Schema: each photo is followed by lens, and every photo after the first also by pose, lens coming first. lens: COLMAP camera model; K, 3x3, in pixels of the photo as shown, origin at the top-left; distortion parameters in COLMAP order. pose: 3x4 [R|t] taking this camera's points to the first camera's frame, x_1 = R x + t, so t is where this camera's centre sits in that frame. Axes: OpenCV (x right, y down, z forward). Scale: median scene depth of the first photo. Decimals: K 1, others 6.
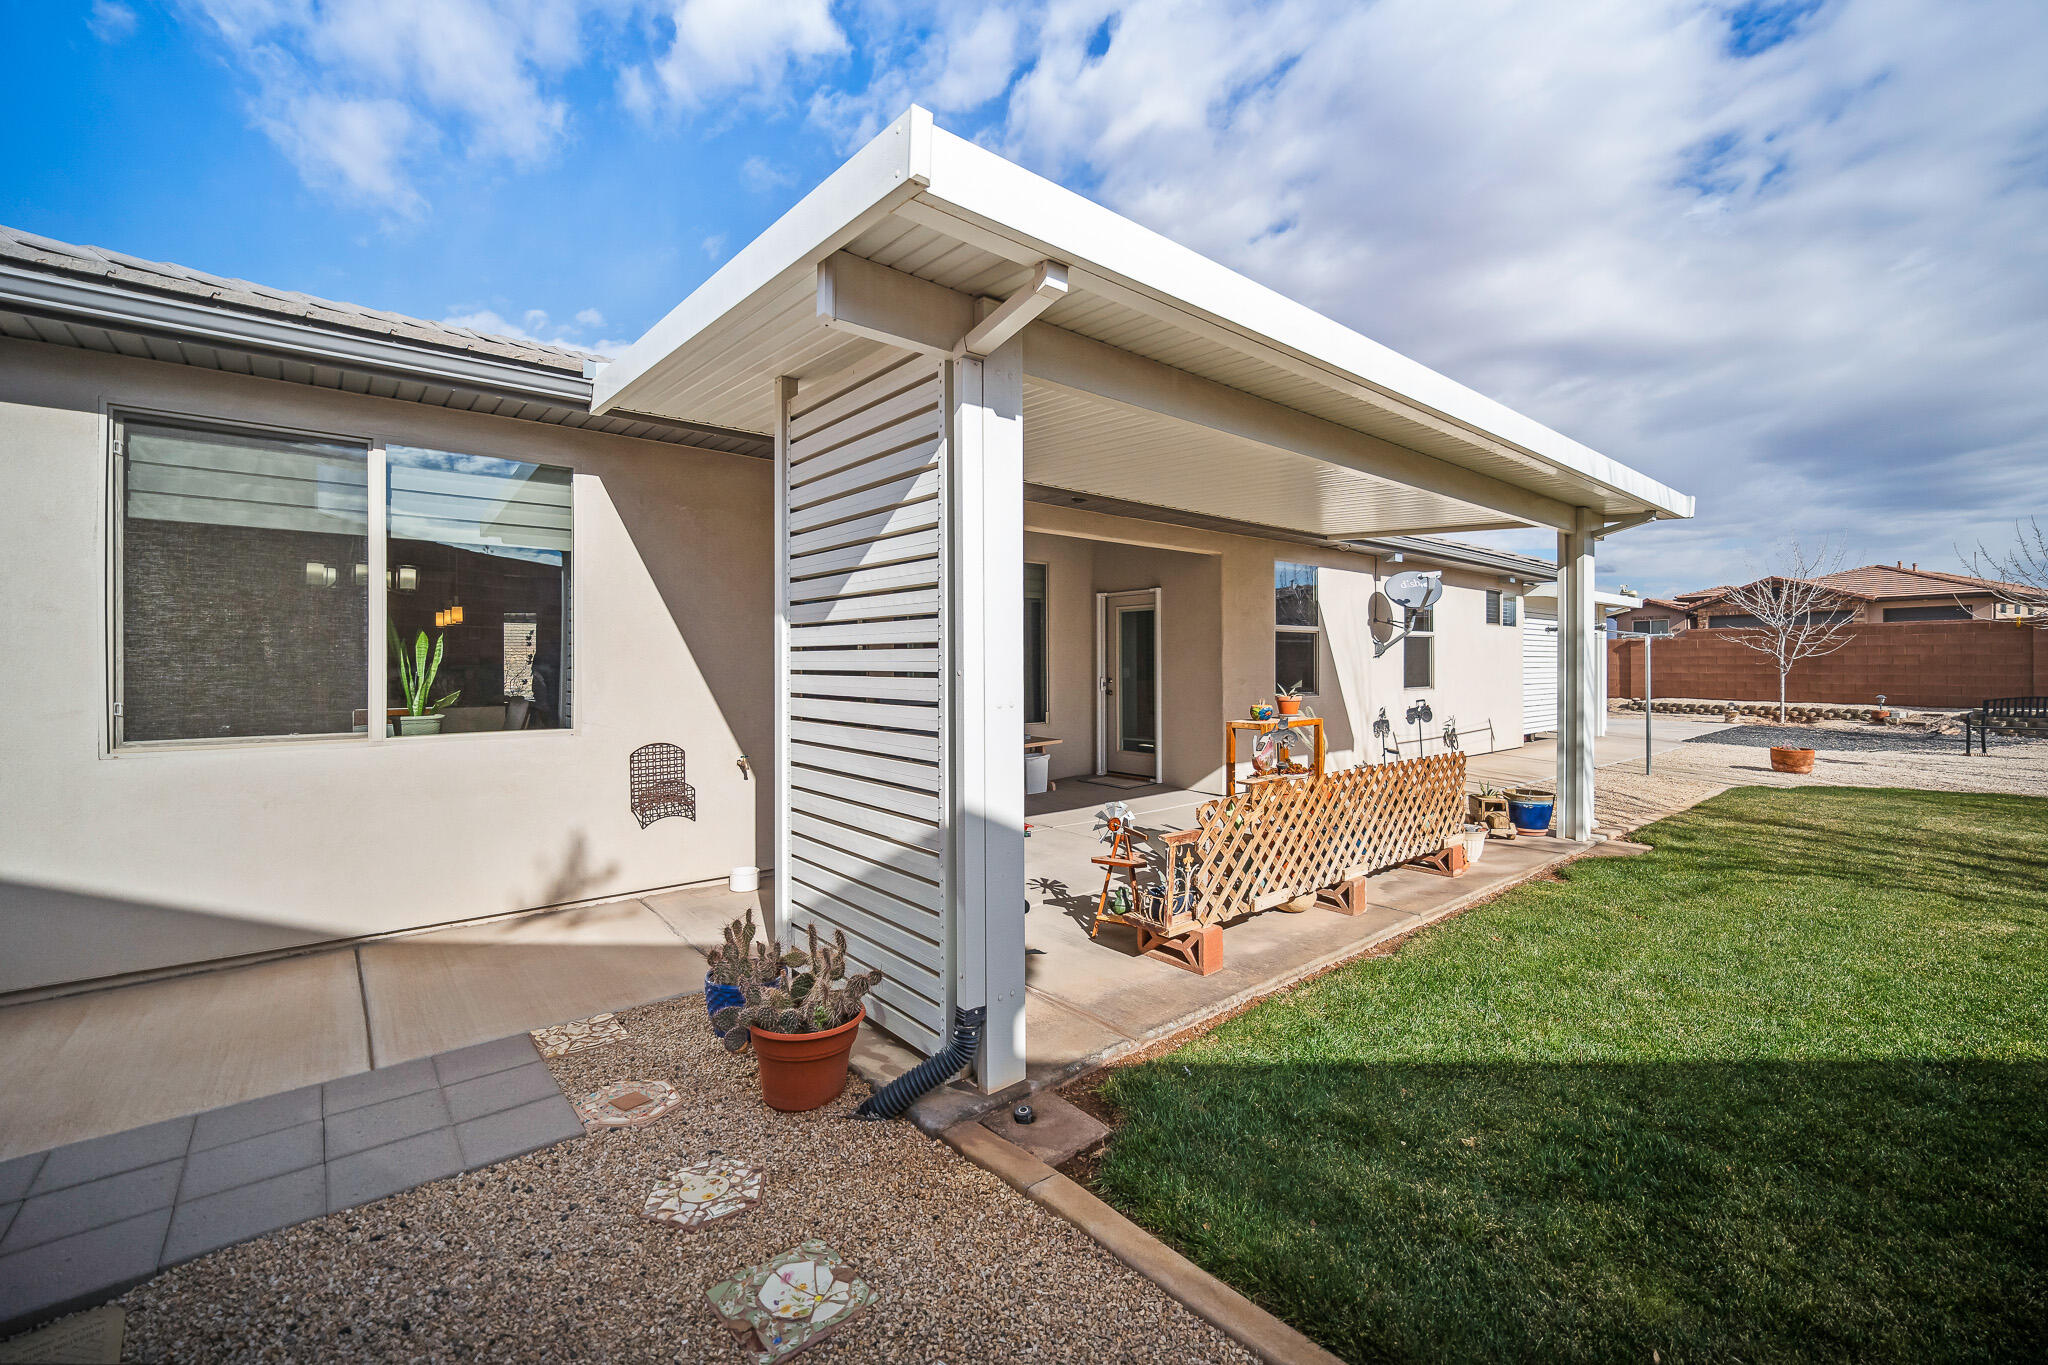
lens RADIAL K [[844.5, 0, 1029.8], [0, 844.5, 652.4], [0, 0, 1]] dist [-0.007905, -0.000448]
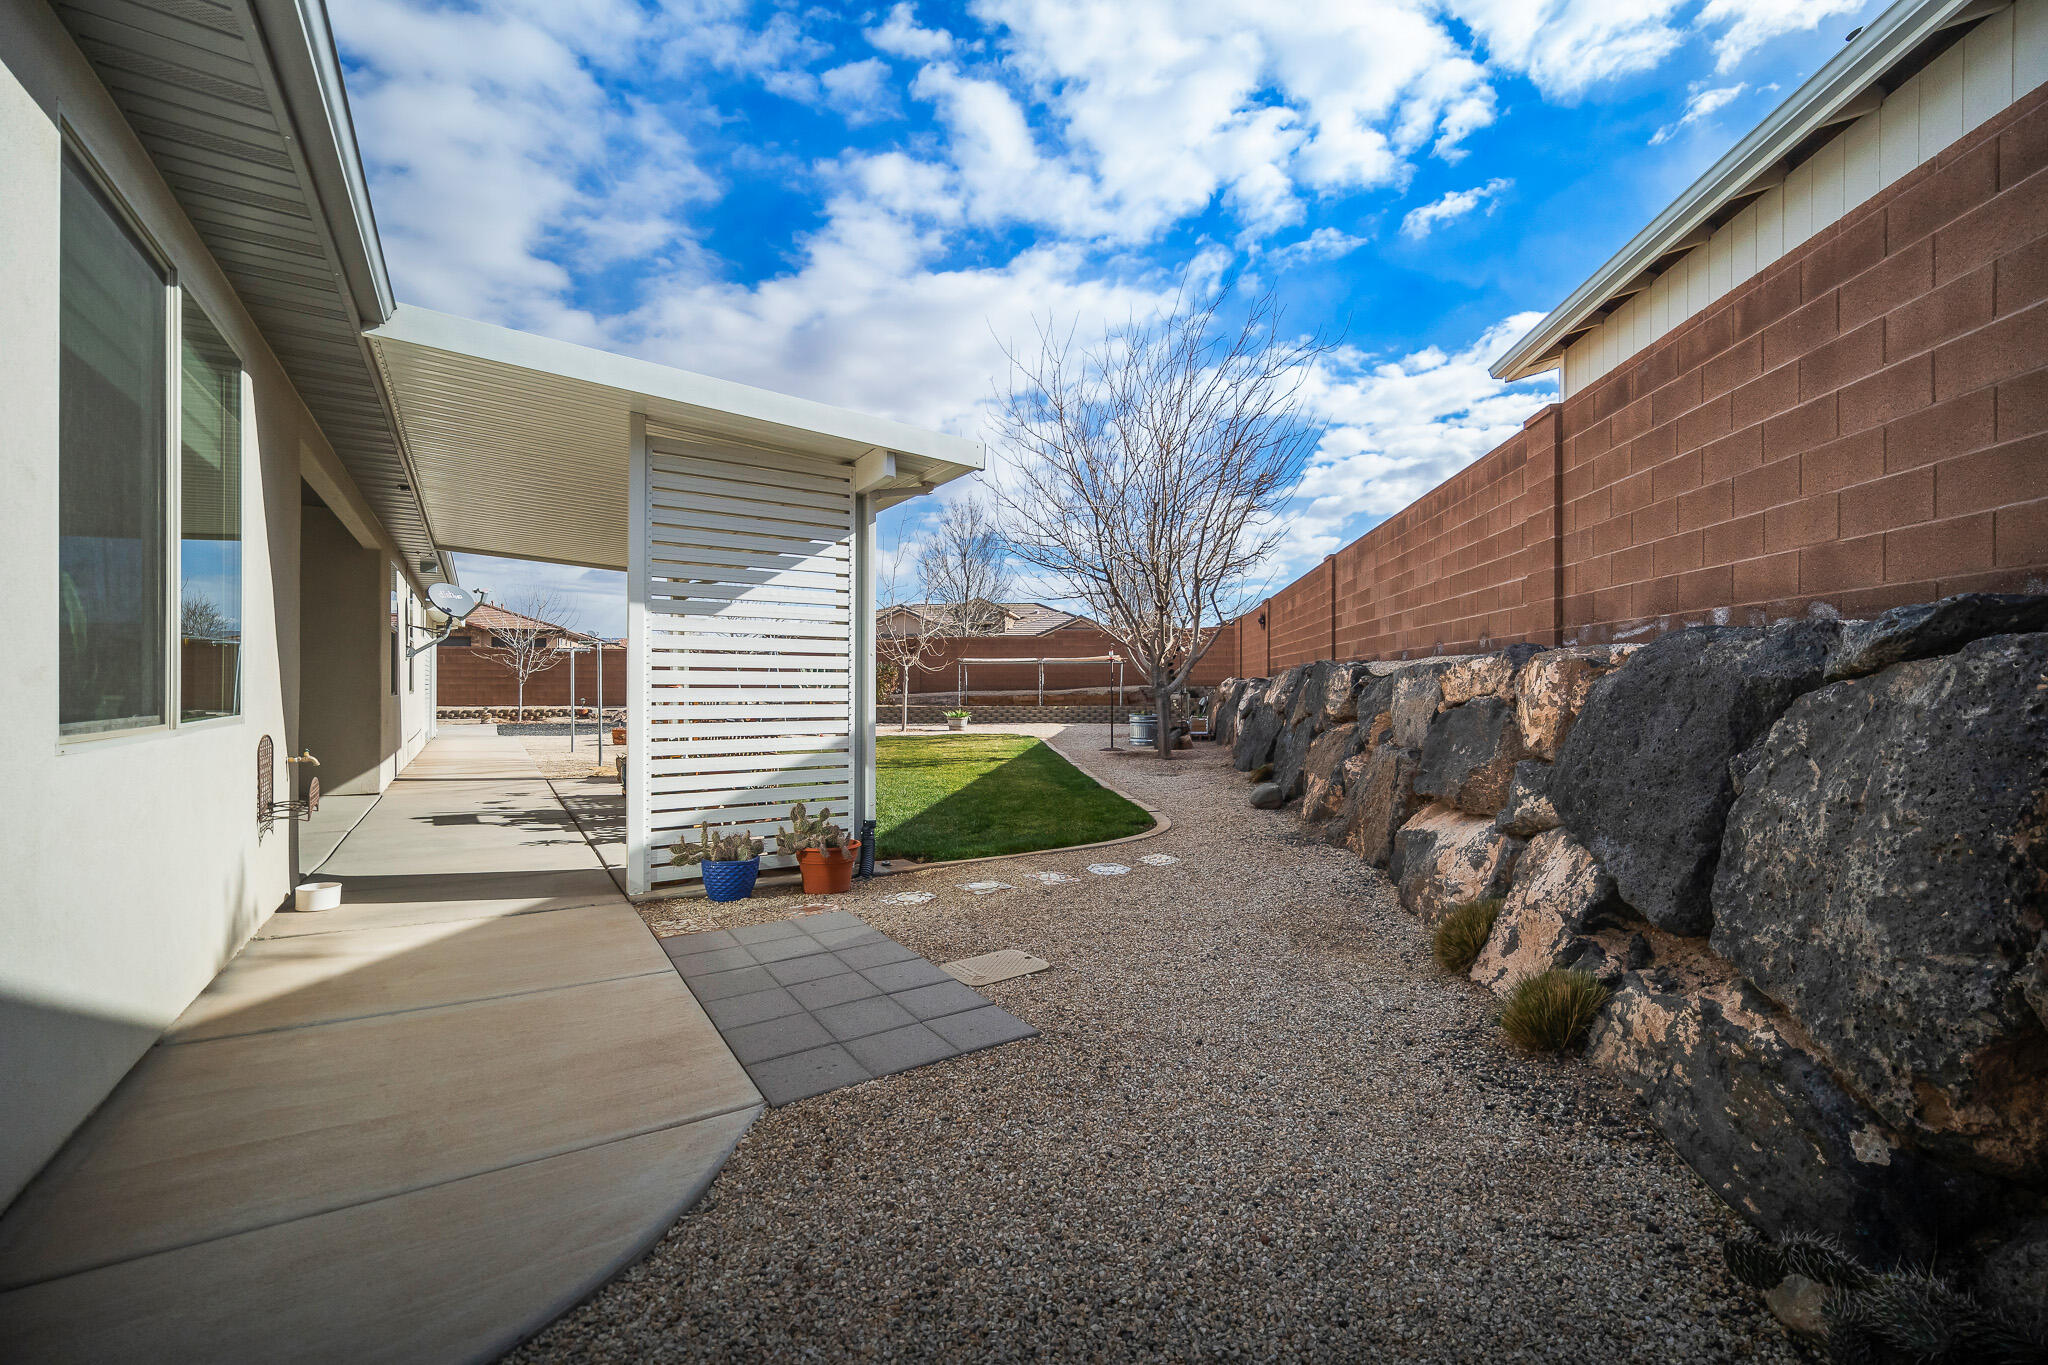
lens RADIAL K [[844.5, 0, 1031.6], [0, 844.5, 688.2], [0, 0, 1]] dist [-0.007905, -0.000448]
pose [[0.129590, -0.004639, 0.991557, -1.581697], [-0.014887, 0.999867, 0.006624, 0.066377], [-0.991456, -0.015619, 0.129503, 0.285192]]
